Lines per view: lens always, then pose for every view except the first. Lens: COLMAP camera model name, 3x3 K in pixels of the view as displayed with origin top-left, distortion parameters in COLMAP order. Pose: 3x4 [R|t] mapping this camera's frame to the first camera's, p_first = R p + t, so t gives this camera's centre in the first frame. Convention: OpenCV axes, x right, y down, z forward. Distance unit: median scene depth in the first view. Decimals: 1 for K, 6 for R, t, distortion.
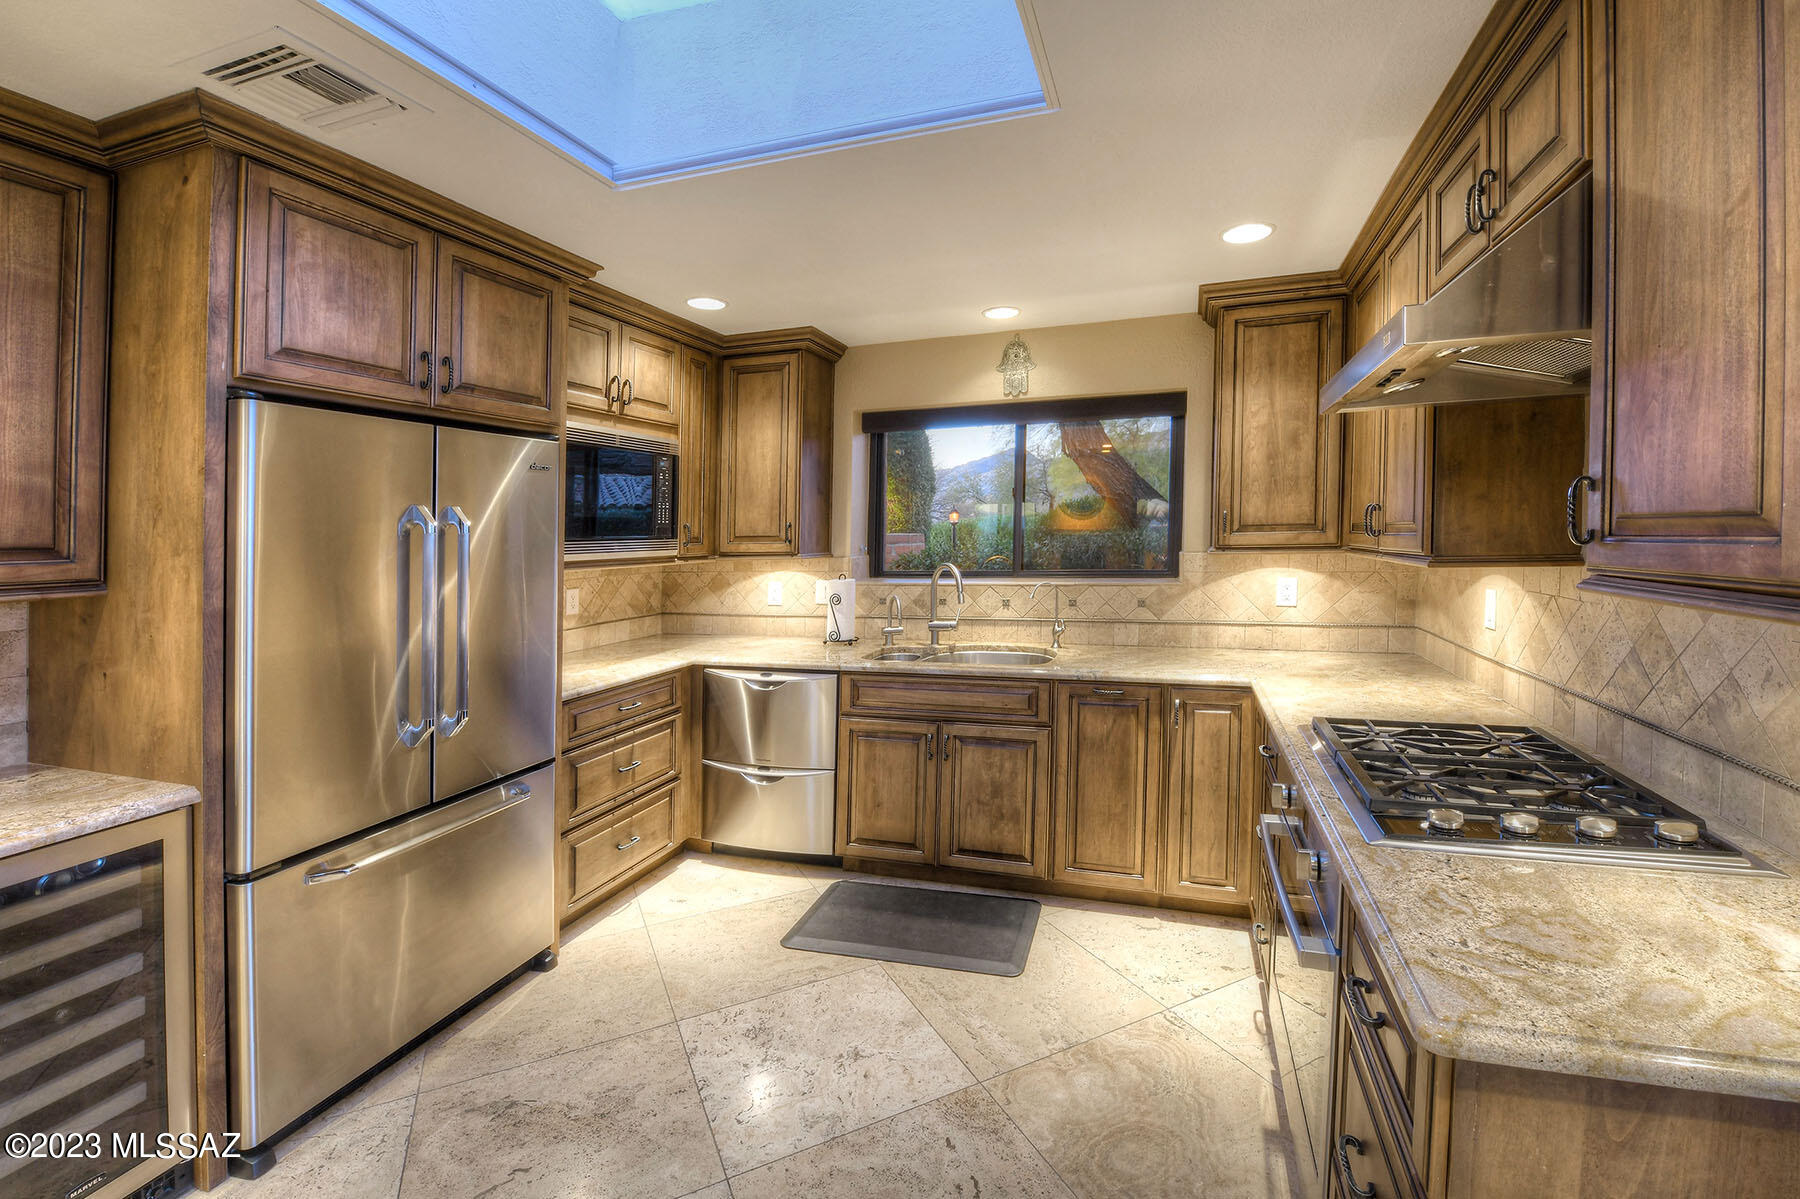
lens RADIAL K [[848.4, 0, 897.1], [0, 848.4, 562.6], [0, 0, 1]] dist [-0.018275, -0.000052]
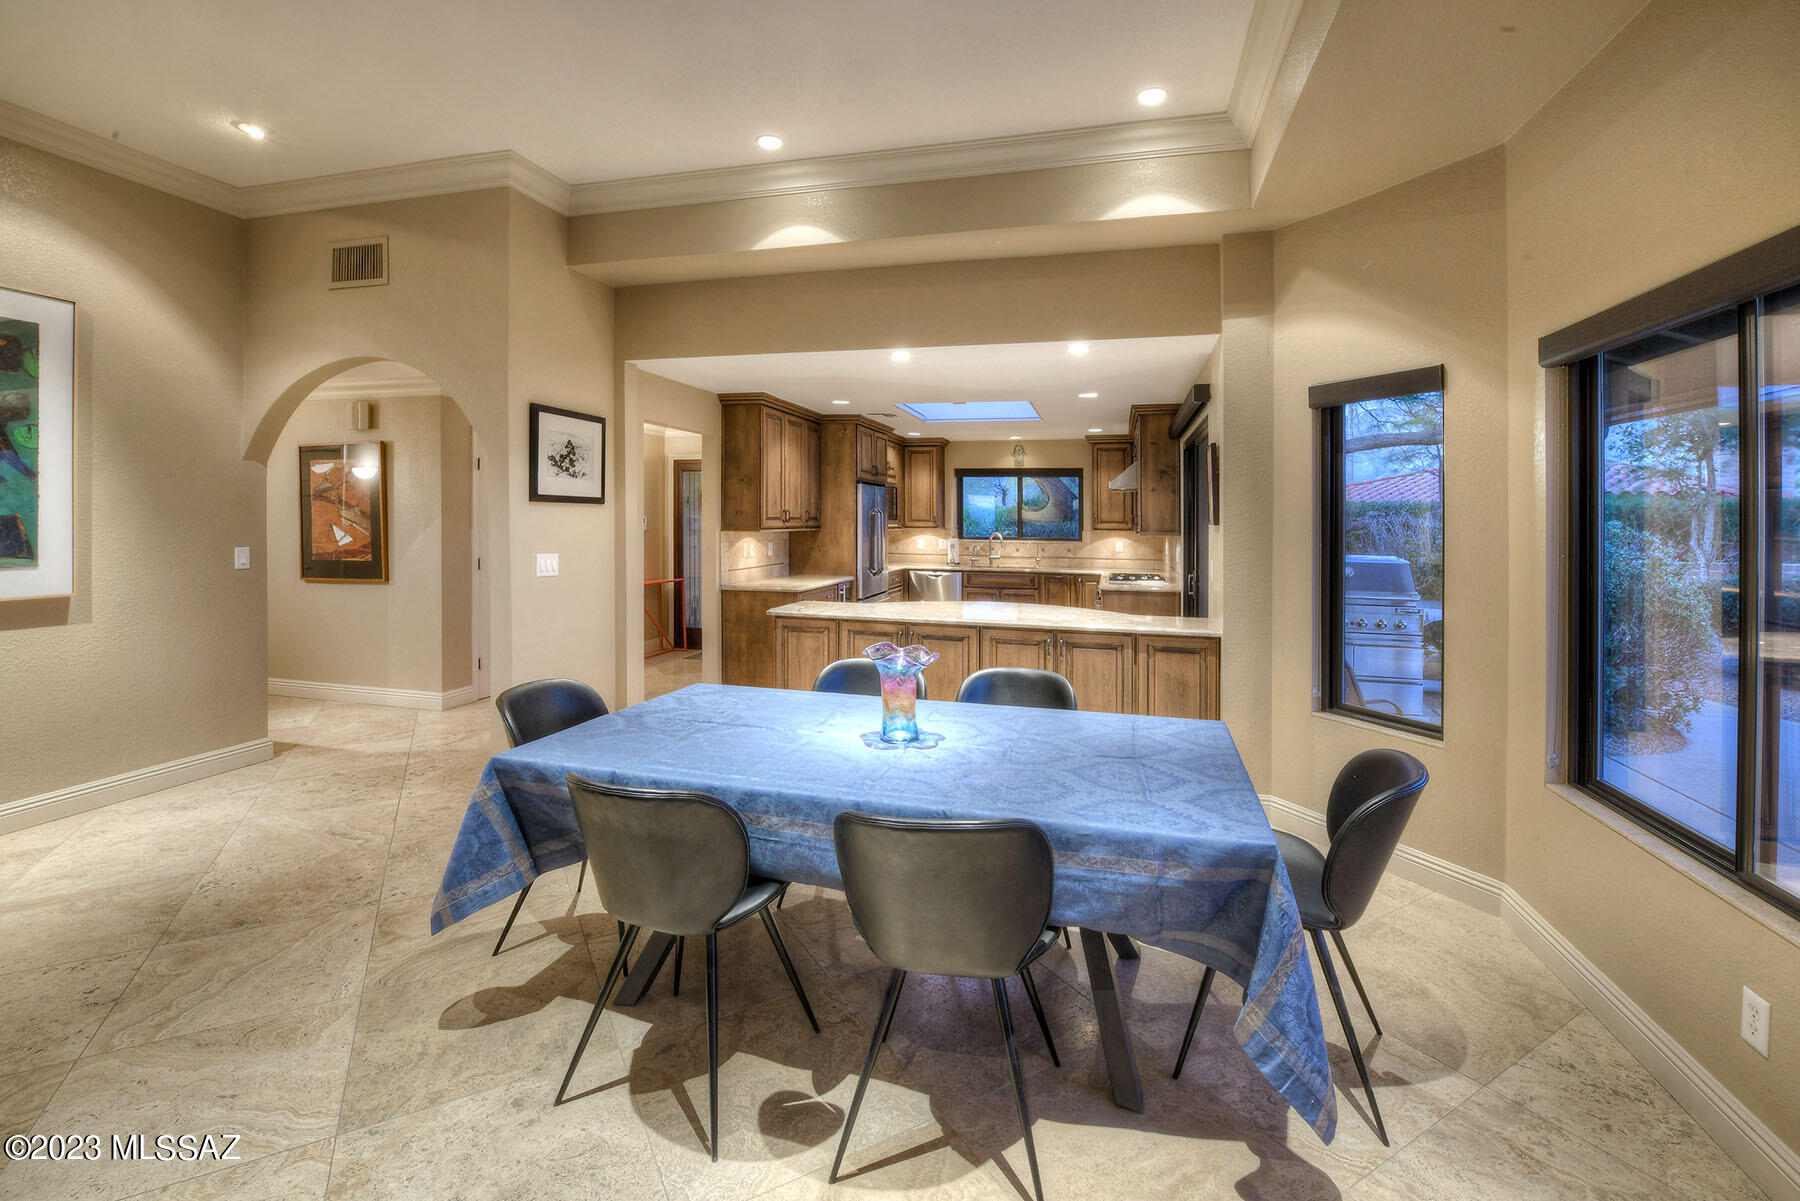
lens RADIAL K [[725.9, 0, 897.2], [0, 725.9, 506.0], [0, 0, 1]] dist [-0.016372, -0.000013]
pose [[0.997736, 0.032329, 0.058966, -0.437331], [-0.029160, 0.998124, -0.053837, 0.056356], [-0.060596, 0.051995, 0.996807, -1.391021]]
